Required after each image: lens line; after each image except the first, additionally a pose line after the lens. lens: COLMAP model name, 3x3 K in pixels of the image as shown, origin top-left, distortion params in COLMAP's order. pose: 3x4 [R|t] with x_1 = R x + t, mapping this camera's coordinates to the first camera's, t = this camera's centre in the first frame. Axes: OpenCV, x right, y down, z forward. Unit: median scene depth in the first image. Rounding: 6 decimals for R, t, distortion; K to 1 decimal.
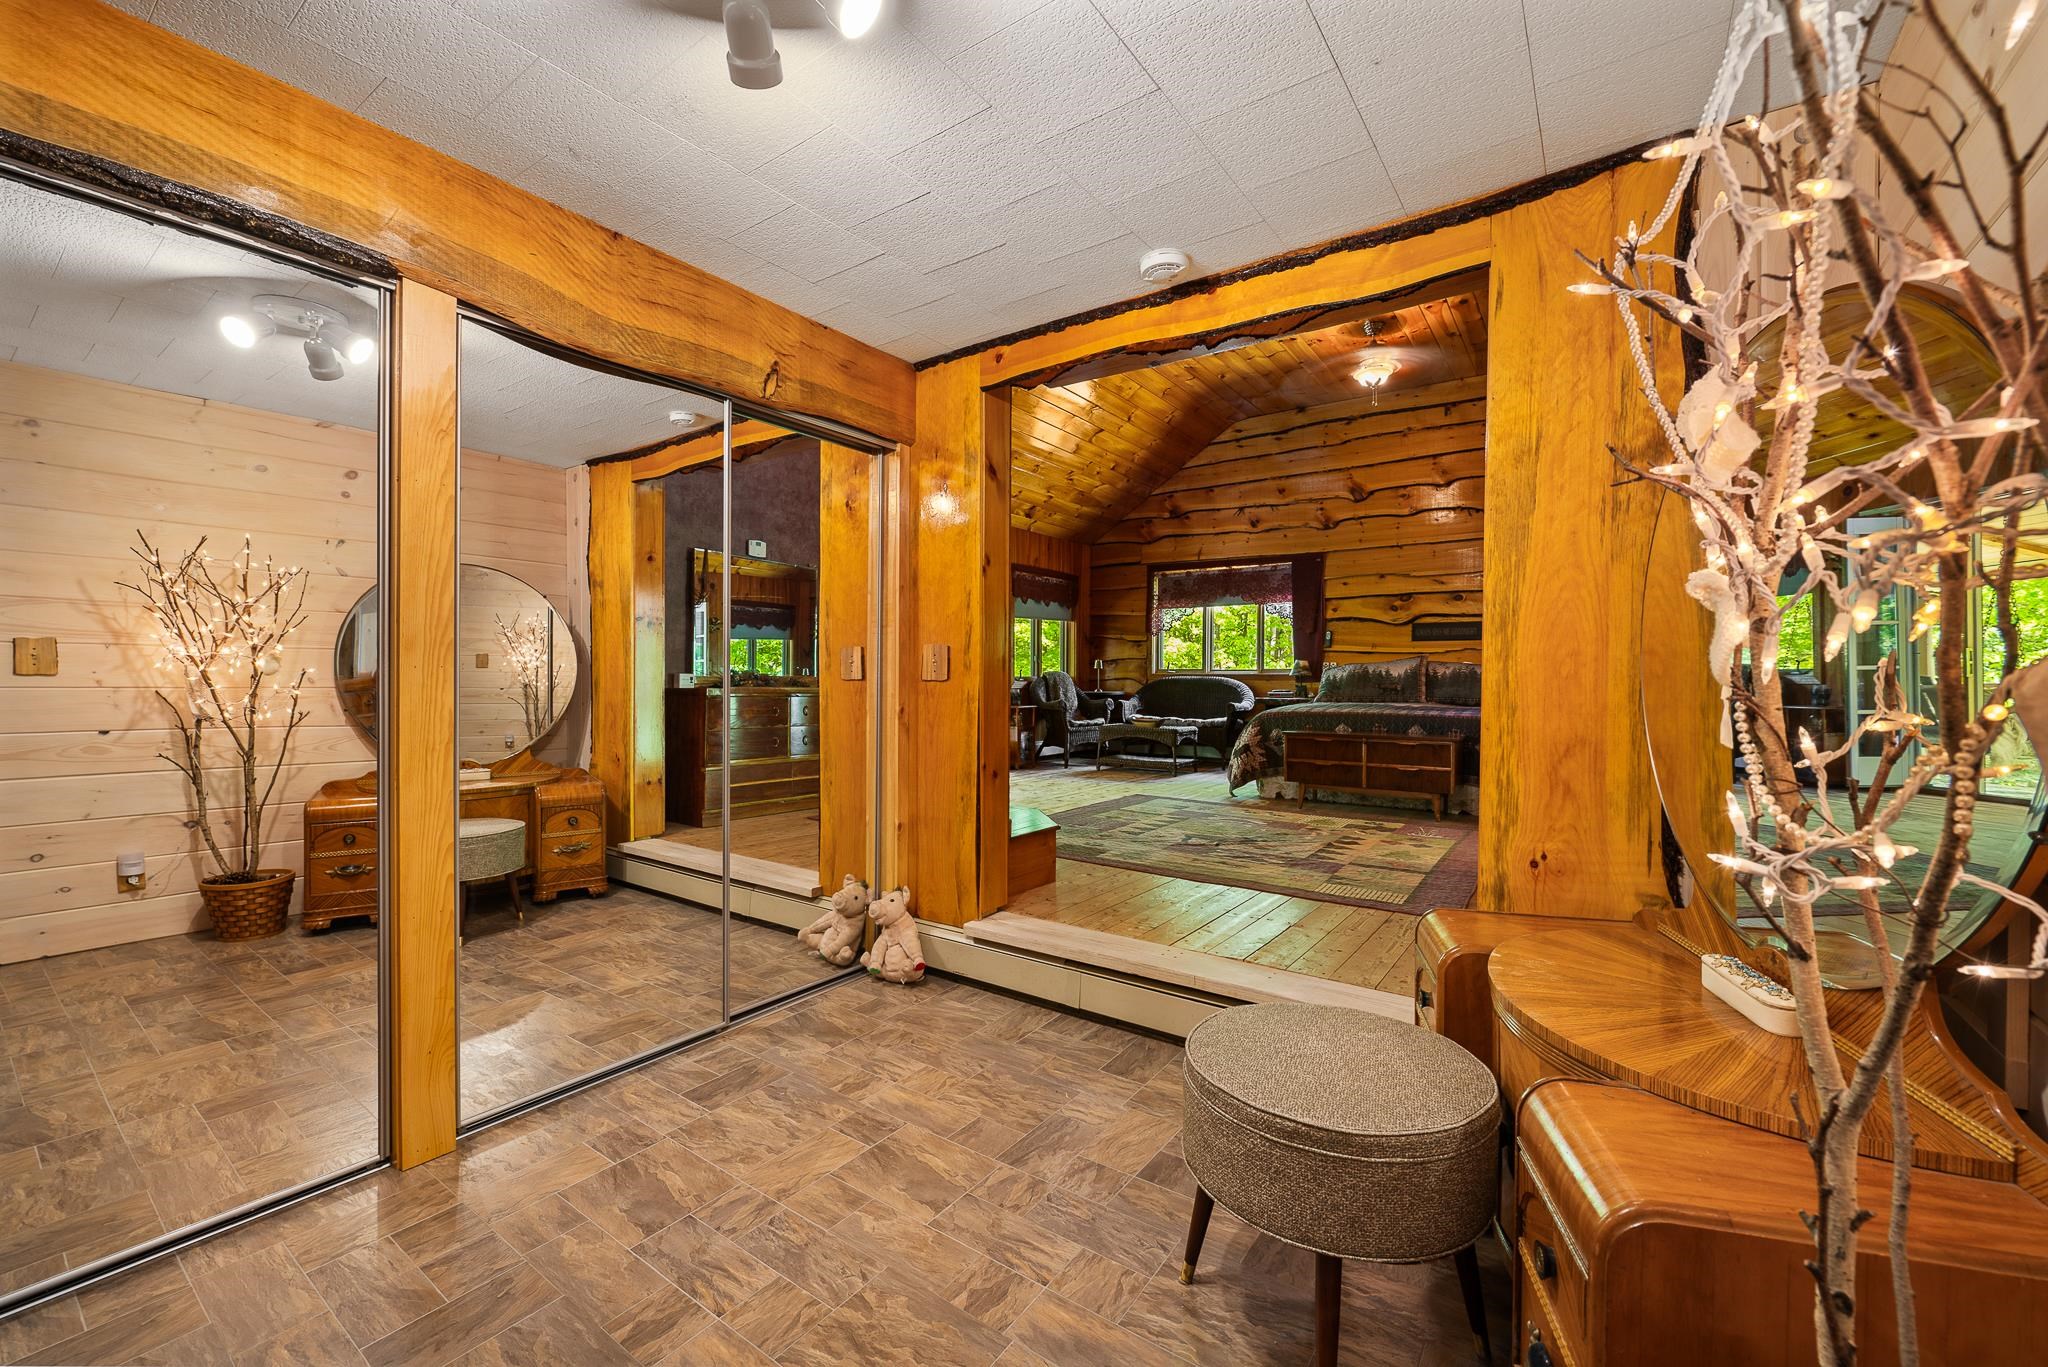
lens RADIAL K [[826.7, 0, 1029.2], [0, 826.7, 665.2], [0, 0, 1]] dist [-0.010815, -0.000173]
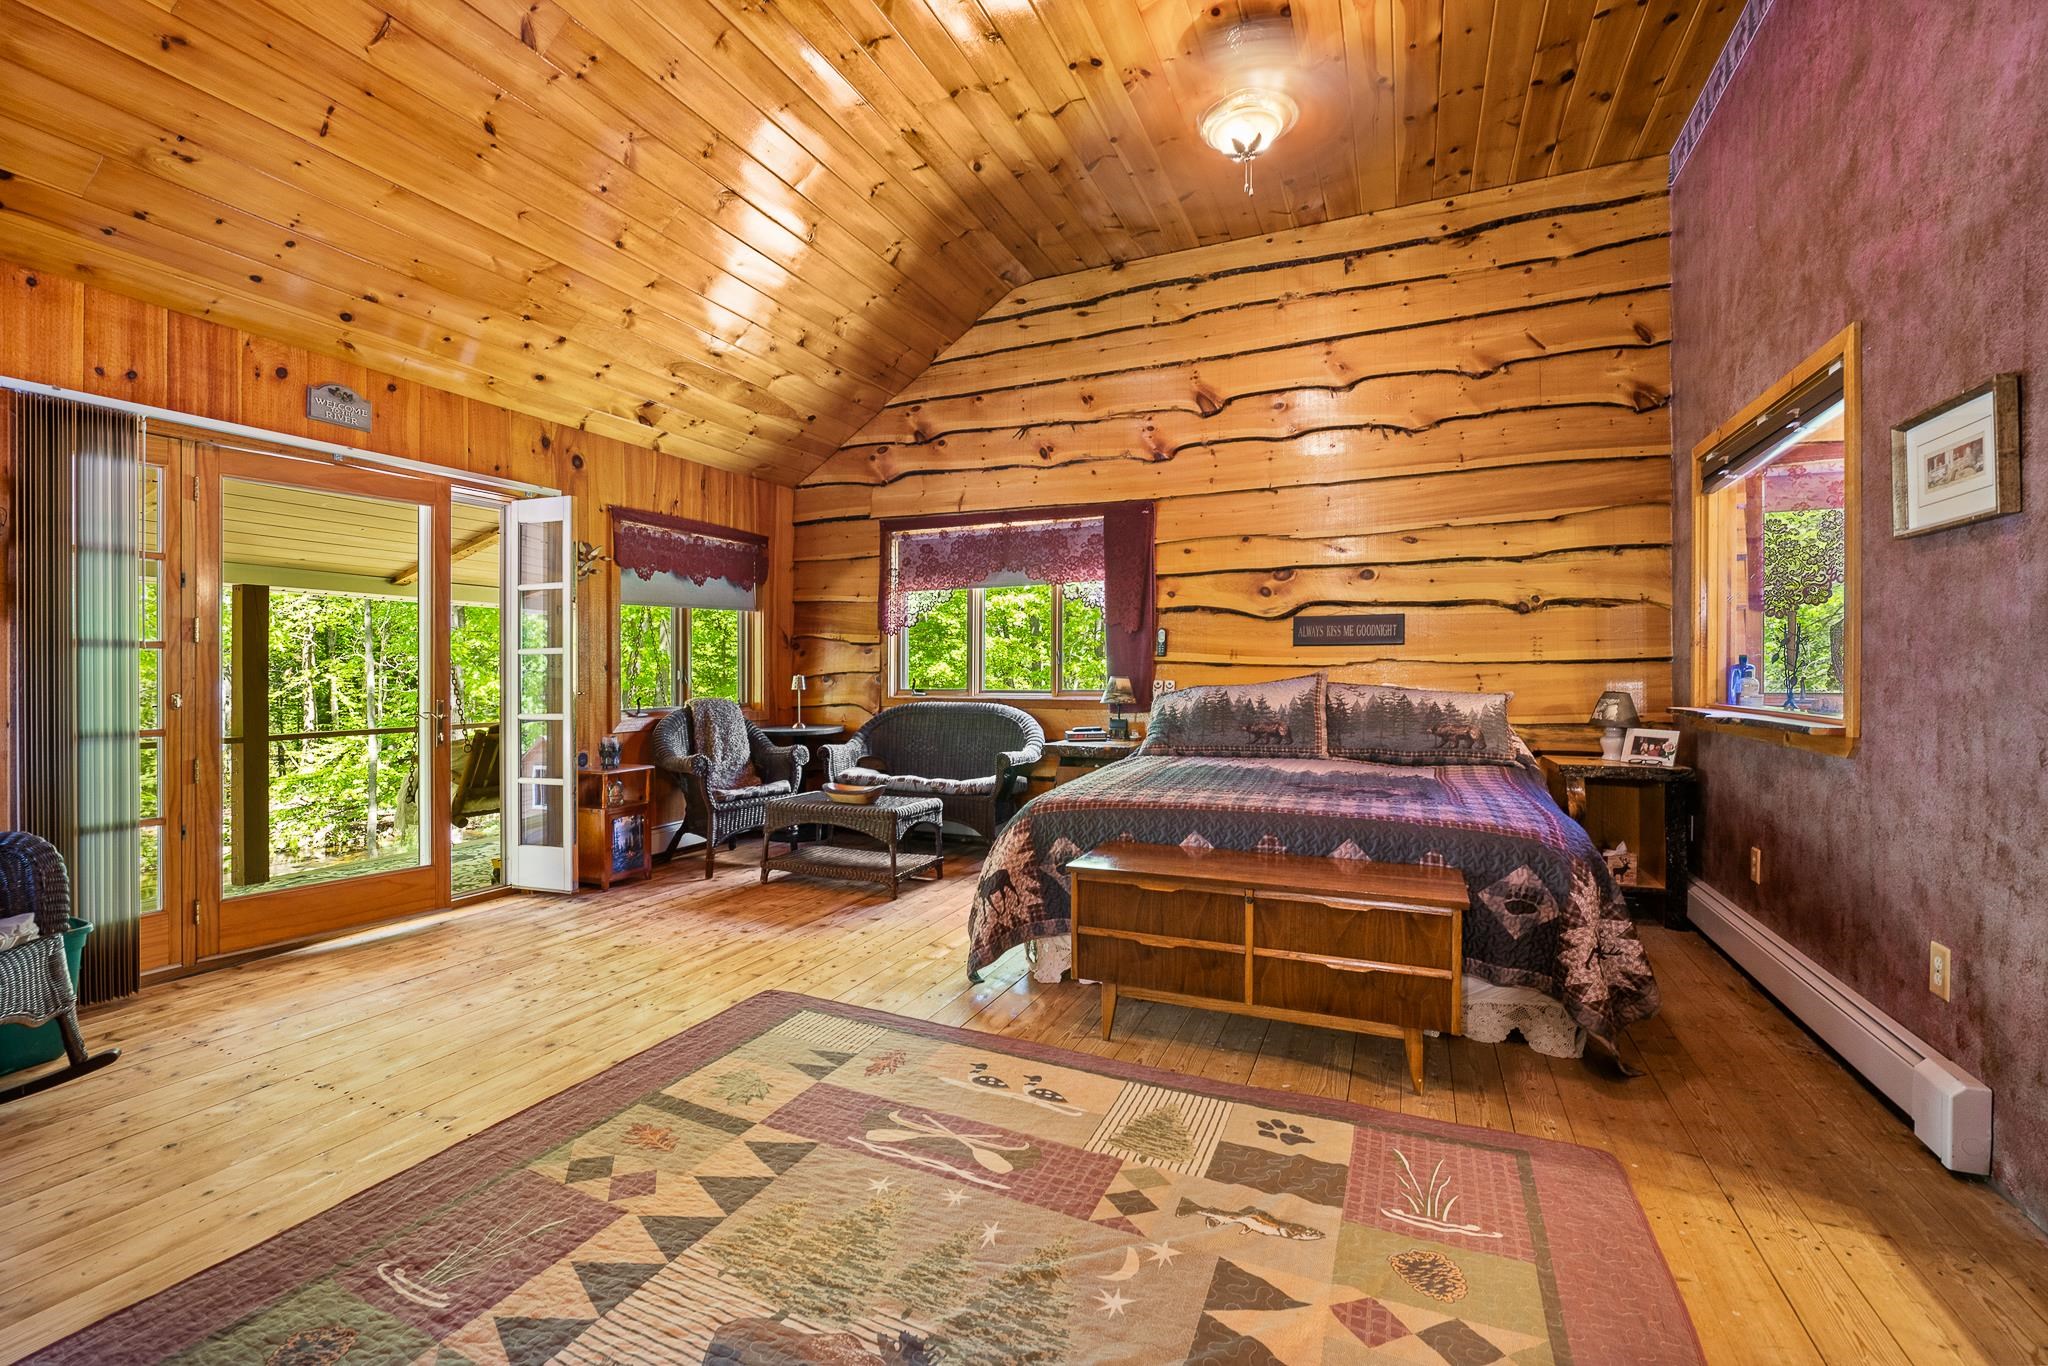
lens RADIAL K [[851.3, 0, 1027.6], [0, 851.3, 672.5], [0, 0, 1]] dist [-0.011033, -0.000099]
pose [[0.980543, -0.010275, 0.196034, 0.138245], [0.006588, 0.999789, 0.019450, -0.021441], [-0.196193, -0.017780, 0.980404, 0.392270]]
